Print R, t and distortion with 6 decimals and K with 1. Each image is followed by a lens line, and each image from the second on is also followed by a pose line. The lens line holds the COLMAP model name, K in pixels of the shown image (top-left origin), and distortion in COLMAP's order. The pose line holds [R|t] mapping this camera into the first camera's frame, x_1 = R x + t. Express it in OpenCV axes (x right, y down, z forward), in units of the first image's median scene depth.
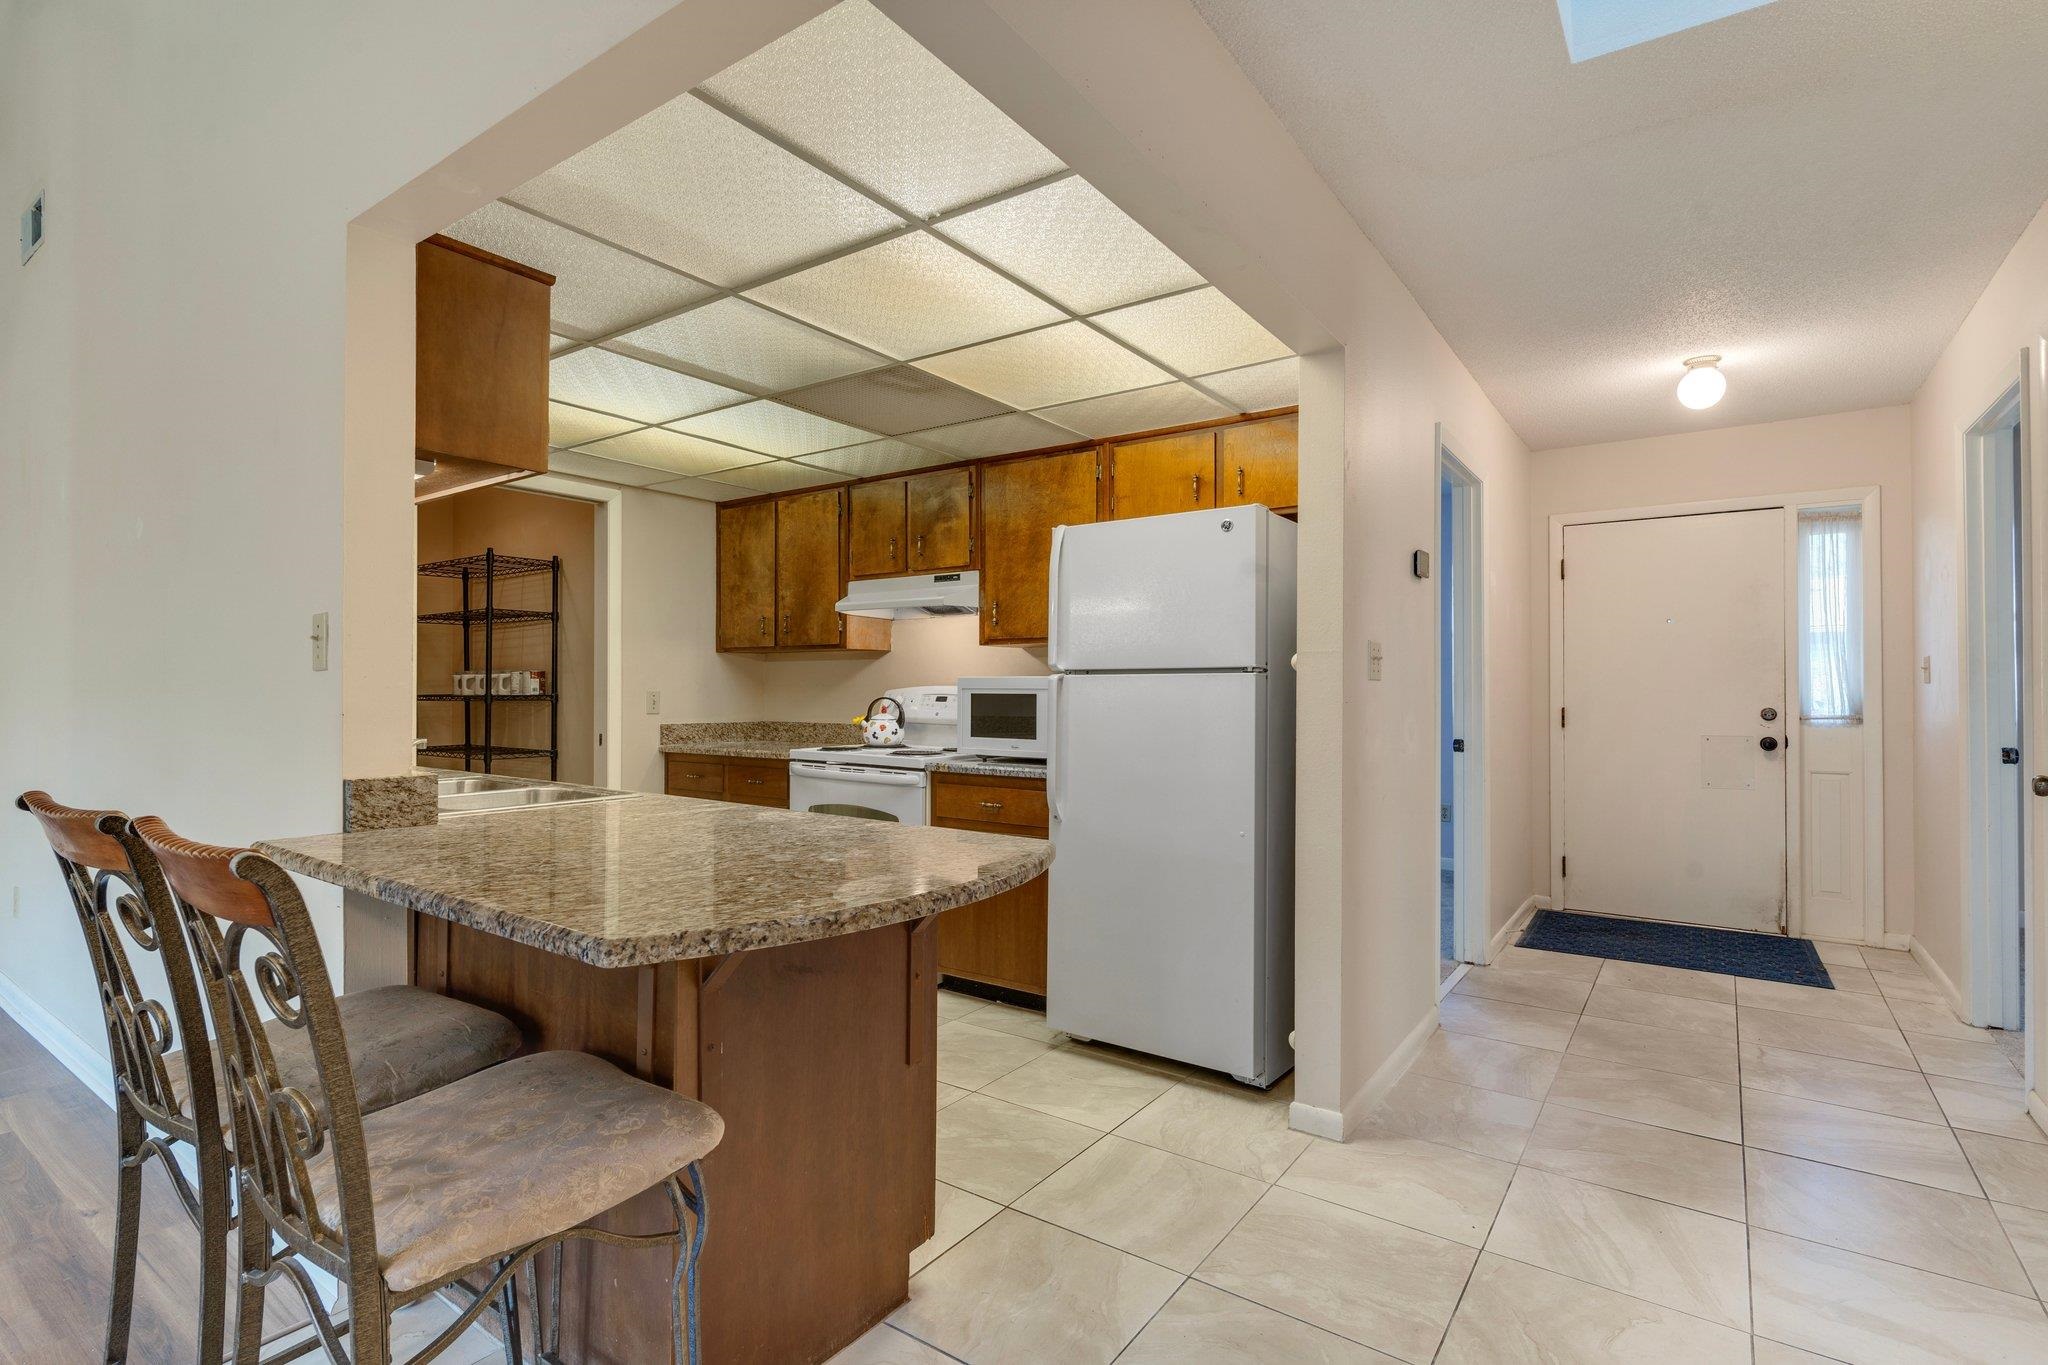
lens RADIAL K [[975.6, 0, 1018.5], [0, 975.6, 681.0], [0, 0, 1]] dist [0.002801, 0.001387]
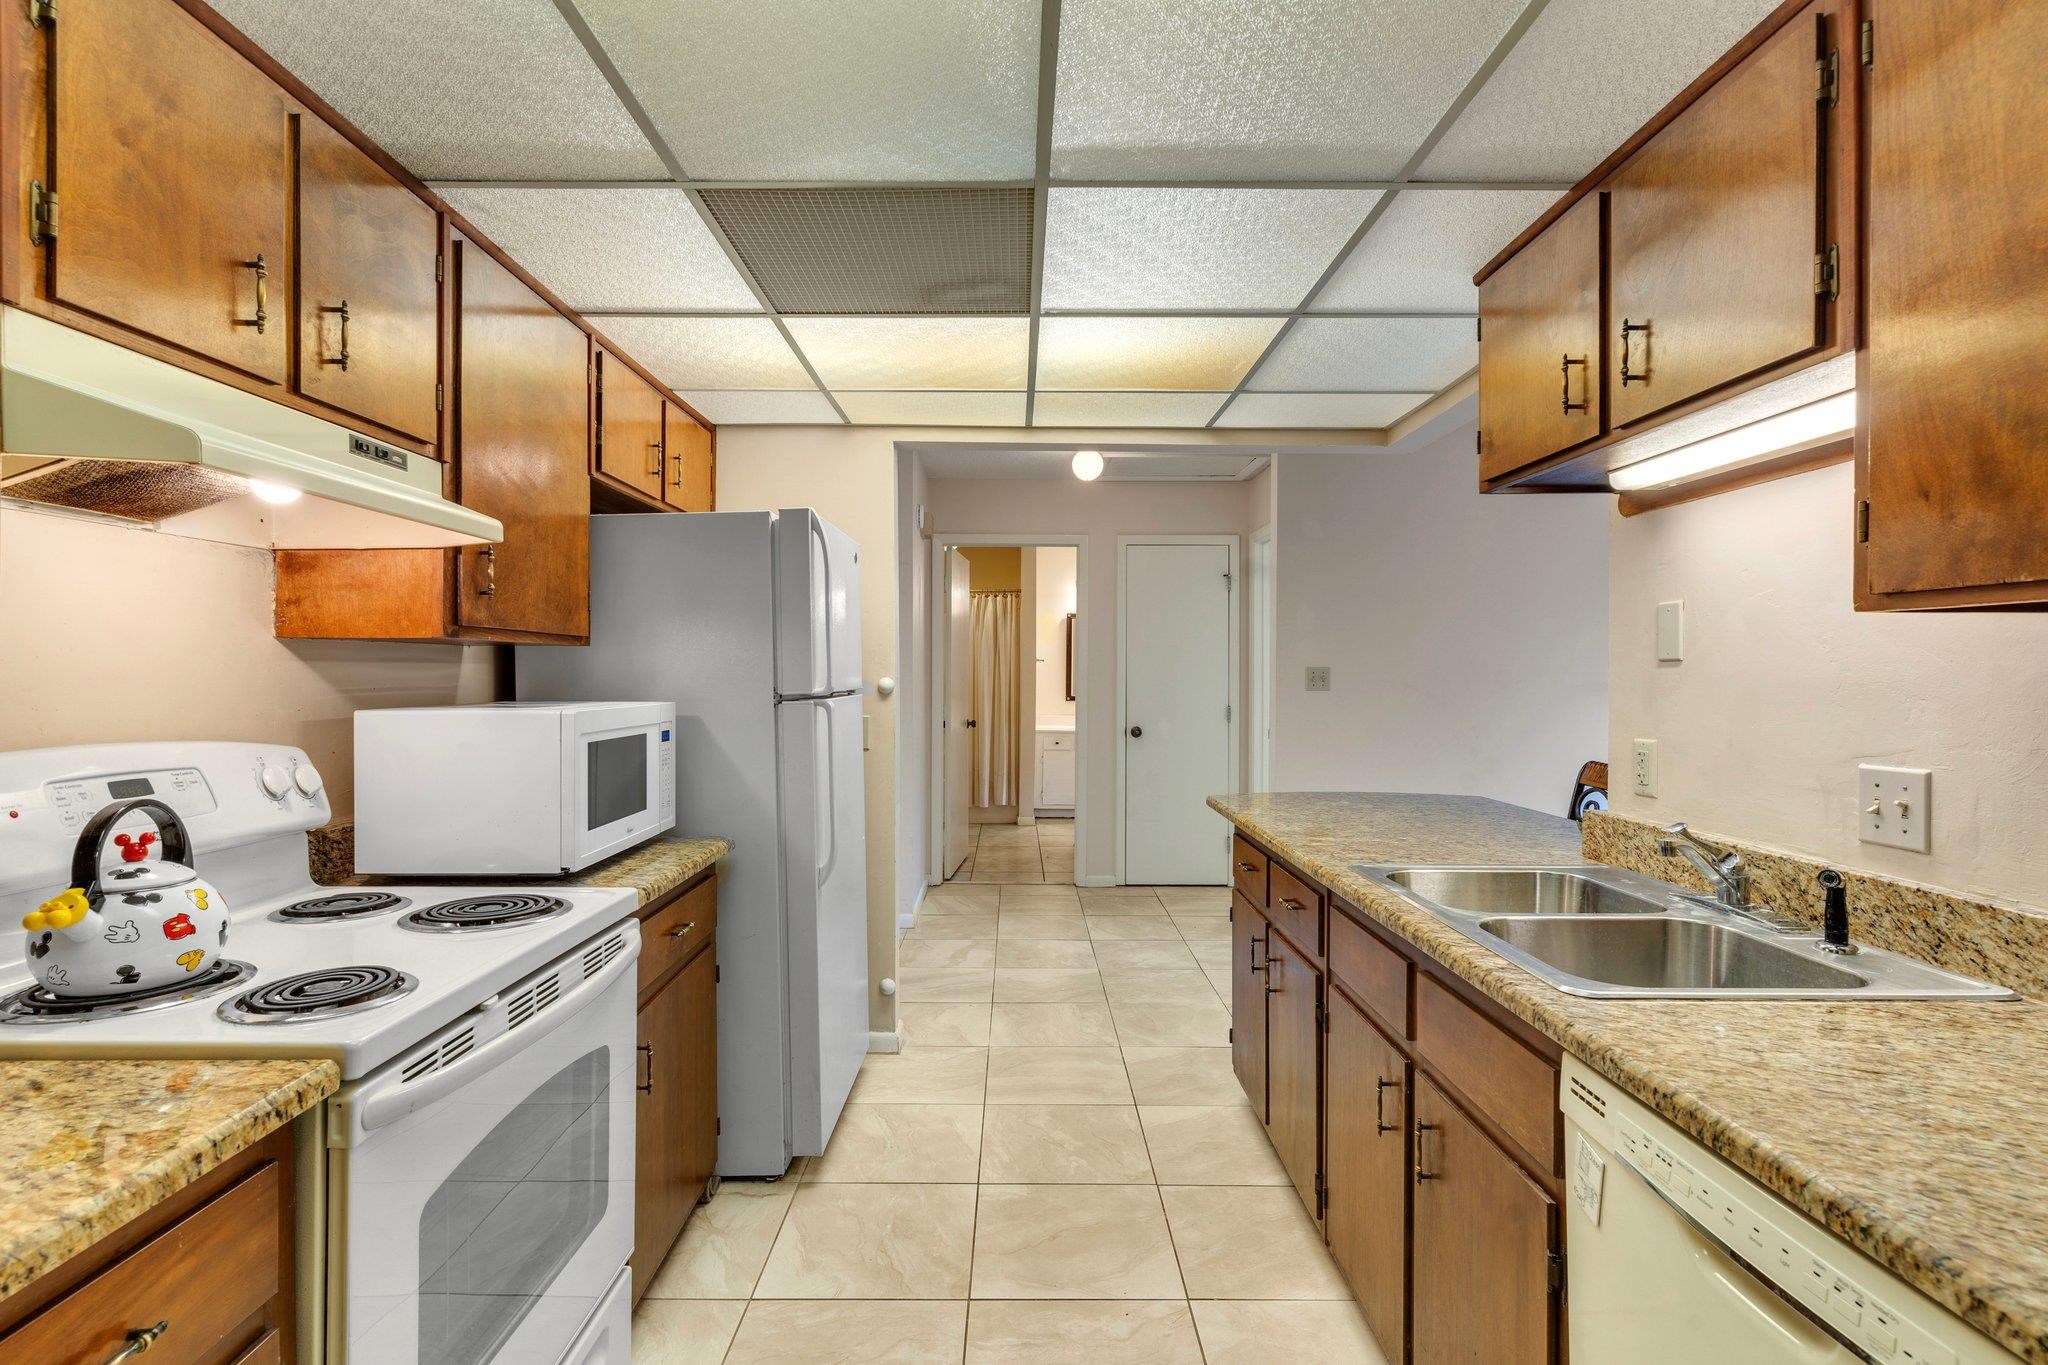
lens RADIAL K [[975.6, 0, 1018.5], [0, 975.6, 681.0], [0, 0, 1]] dist [0.002801, 0.001387]
pose [[-0.583813, -0.013643, 0.811773, -0.686307], [-0.015461, 0.999864, 0.005685, -0.030363], [-0.811741, -0.009232, -0.583945, 1.326844]]
